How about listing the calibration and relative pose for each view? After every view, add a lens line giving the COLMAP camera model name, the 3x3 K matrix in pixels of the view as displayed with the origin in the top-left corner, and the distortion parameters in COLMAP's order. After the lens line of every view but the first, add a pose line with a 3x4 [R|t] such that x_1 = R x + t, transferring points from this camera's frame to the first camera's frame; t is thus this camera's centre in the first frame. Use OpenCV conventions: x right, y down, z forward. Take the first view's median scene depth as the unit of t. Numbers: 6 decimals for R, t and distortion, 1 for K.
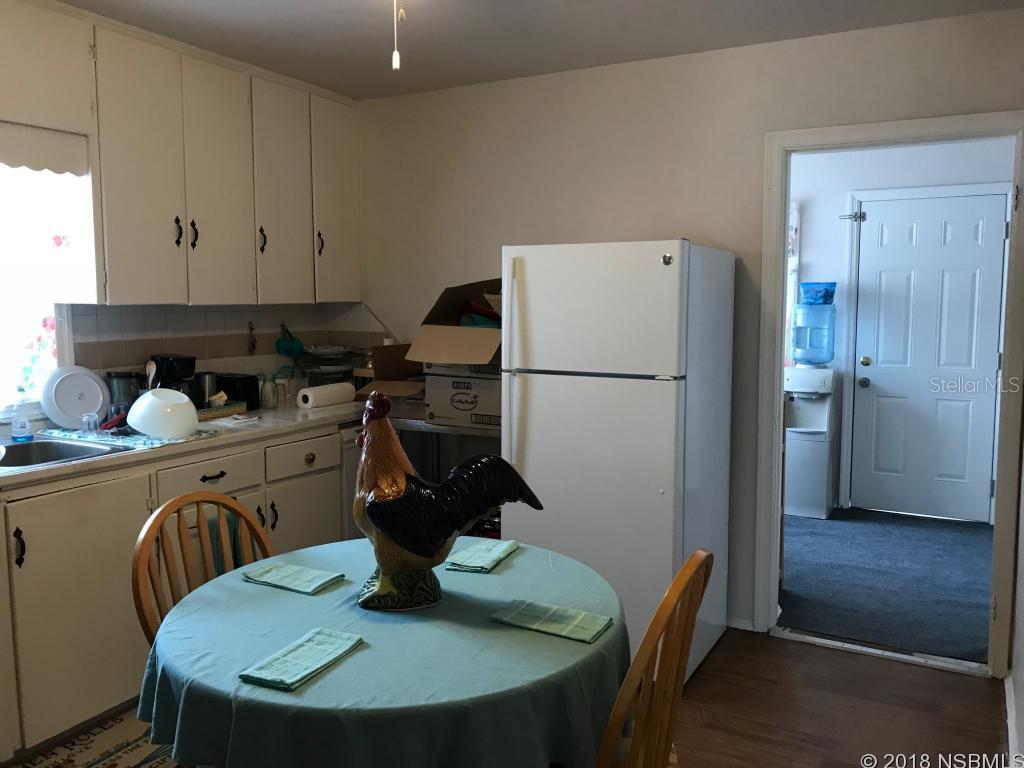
lens RADIAL K [[818.0, 0, 526.4], [0, 818.0, 366.5], [0, 0, 1]] dist [0.032979, -0.049373]
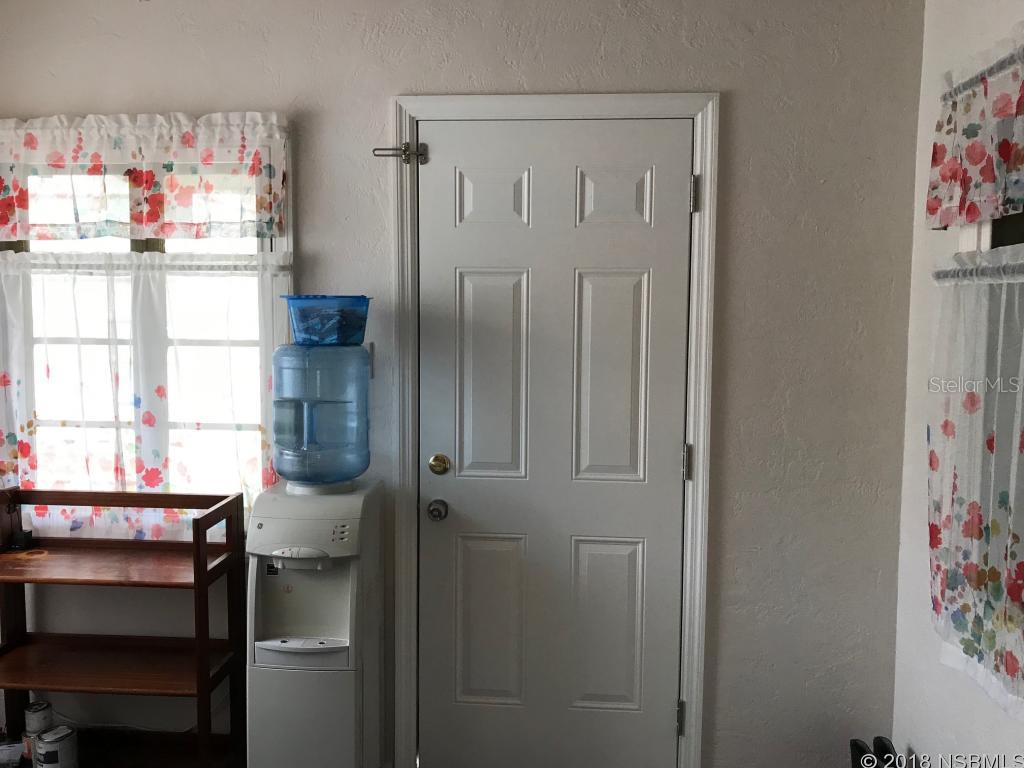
lens RADIAL K [[818.0, 0, 514.9], [0, 818.0, 381.7], [0, 0, 1]] dist [0.032979, -0.049373]
pose [[0.916932, -0.027143, 0.398120, 0.092970], [0.027121, 0.999616, 0.005688, -0.019284], [-0.398122, 0.005582, 0.917316, 0.192012]]
